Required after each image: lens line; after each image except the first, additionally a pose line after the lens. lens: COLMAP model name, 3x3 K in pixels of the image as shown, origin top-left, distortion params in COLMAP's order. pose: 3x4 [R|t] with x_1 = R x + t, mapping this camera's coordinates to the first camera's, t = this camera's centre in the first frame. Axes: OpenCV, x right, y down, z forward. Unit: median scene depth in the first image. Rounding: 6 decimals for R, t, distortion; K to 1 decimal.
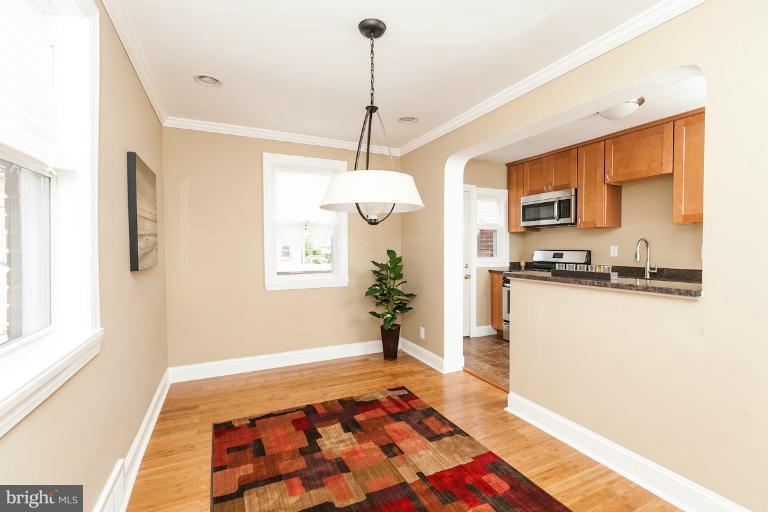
lens RADIAL K [[341.3, 0, 382.5], [0, 341.3, 253.1], [0, 0, 1]] dist [0.002582, -0.000001]
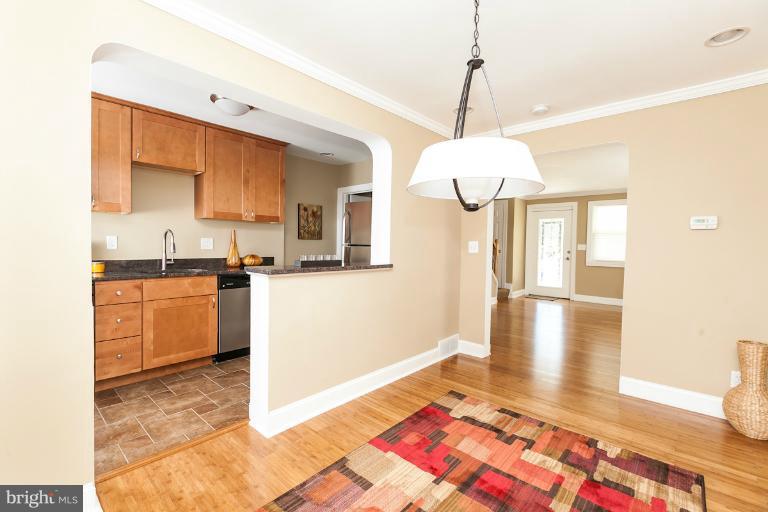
lens RADIAL K [[341.3, 0, 382.5], [0, 341.3, 253.1], [0, 0, 1]] dist [0.002582, -0.000001]
pose [[-0.385682, -0.031329, 0.922100, -0.438406], [0.001339, 0.999403, 0.034516, -0.009412], [-0.922631, 0.014546, -0.385410, 0.961209]]
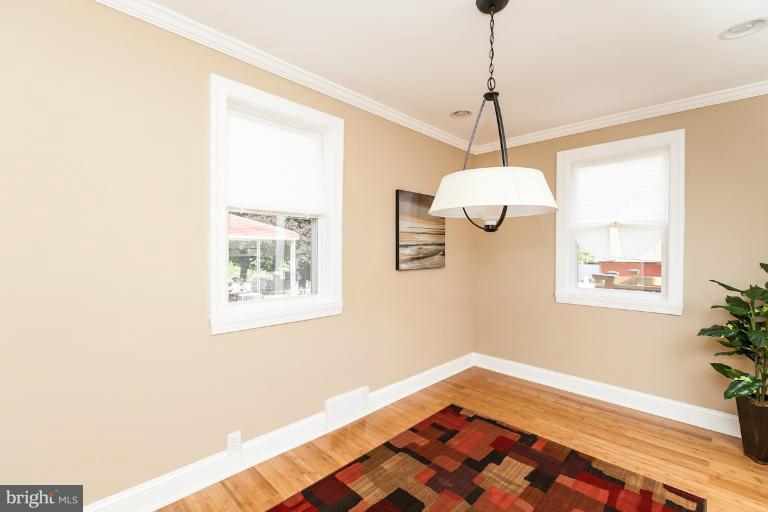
lens RADIAL K [[341.3, 0, 382.5], [0, 341.3, 253.1], [0, 0, 1]] dist [0.002582, -0.000001]
pose [[0.342965, 0.015103, -0.939227, 0.435530], [-0.026108, 0.999638, 0.006541, -0.019064], [0.938985, 0.022279, 0.343235, 0.293620]]
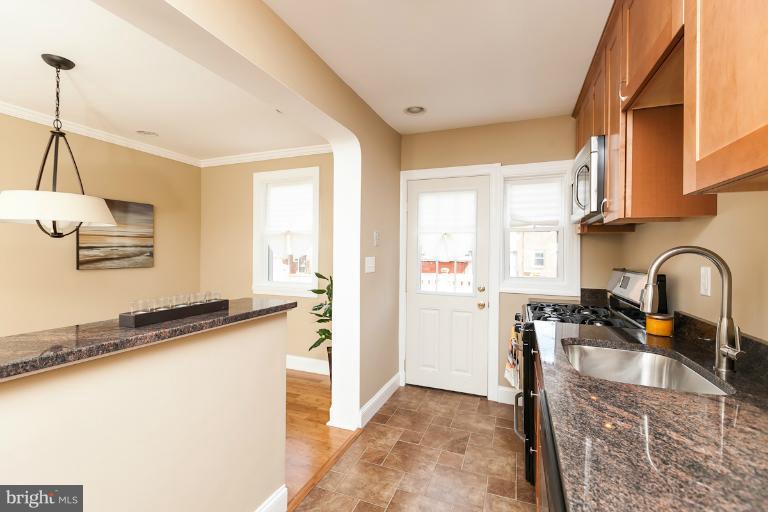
lens RADIAL K [[341.3, 0, 382.5], [0, 341.3, 253.1], [0, 0, 1]] dist [0.002582, -0.000001]
pose [[0.677911, 0.012298, -0.735041, 0.957382], [-0.025350, 0.999656, -0.006654, -0.034769], [0.734706, 0.023144, 0.677990, 0.655813]]
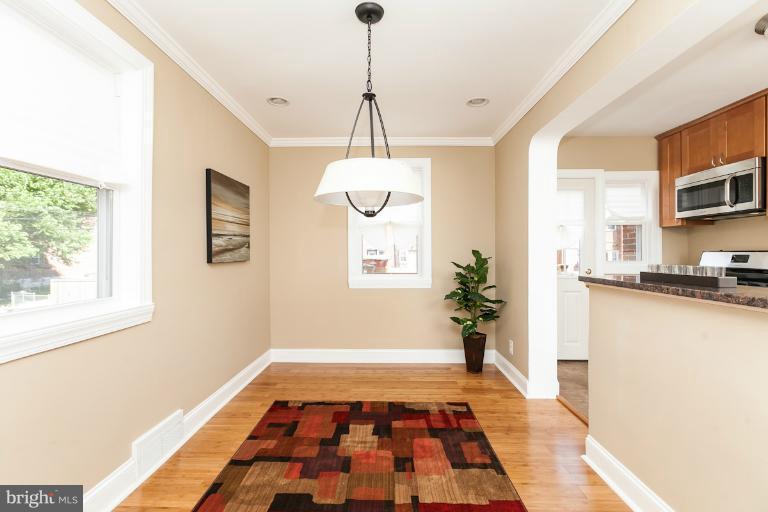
lens RADIAL K [[345.8, 0, 382.7], [0, 345.8, 252.8], [0, 0, 1]] dist [0.004094, 0.000449]
pose [[0.895338, 0.001074, -0.445387, 0.278671], [-0.009740, 0.999805, -0.017169, 0.020751], [0.445281, 0.019710, 0.895174, 0.098678]]
